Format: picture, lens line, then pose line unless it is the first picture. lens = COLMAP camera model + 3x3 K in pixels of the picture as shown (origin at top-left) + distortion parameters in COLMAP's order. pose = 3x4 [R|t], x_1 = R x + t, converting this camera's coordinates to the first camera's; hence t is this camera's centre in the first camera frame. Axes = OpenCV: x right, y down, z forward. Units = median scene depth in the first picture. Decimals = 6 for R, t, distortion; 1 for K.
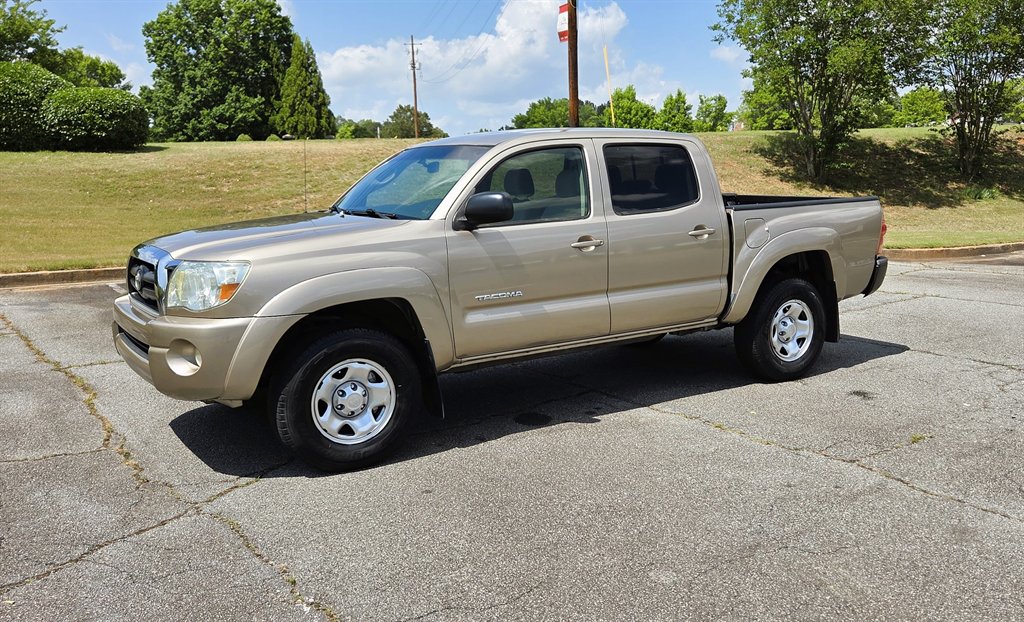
lens RADIAL K [[976.9, 0, 512.0], [0, 976.9, 311.0], [0, 0, 1]] dist [0.050067, -0.010527]
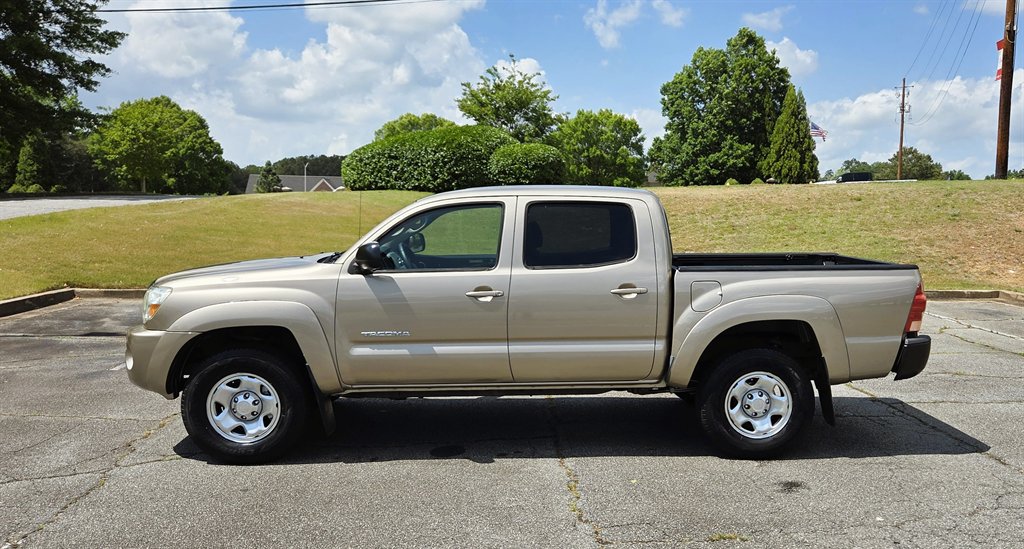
lens RADIAL K [[909.4, 0, 511.2], [0, 909.4, 300.0], [0, 0, 1]] dist [0.057352, -0.008877]
pose [[0.840426, 0.072882, -0.537003, 0.182439], [-0.096422, 0.995215, -0.015833, -0.014123], [0.533279, 0.065085, 0.843432, 0.051014]]
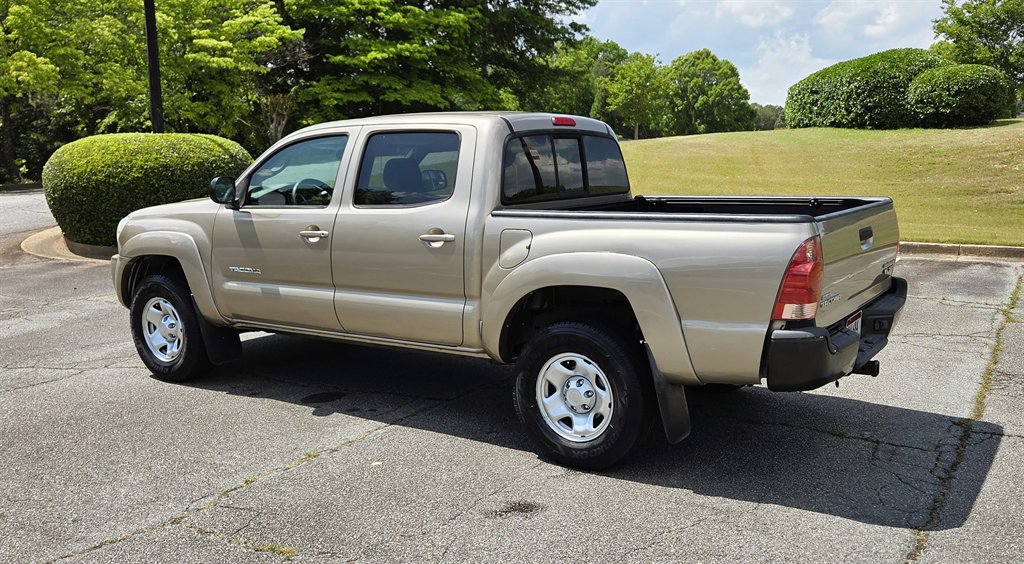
lens RADIAL K [[863.6, 0, 491.5], [0, 863.6, 284.3], [0, 0, 1]] dist [0.069136, -0.069206]
pose [[0.360271, 0.148541, -0.920945, 0.272747], [-0.130994, 0.985515, 0.107711, -0.038954], [0.923605, 0.081833, 0.374510, 0.241447]]
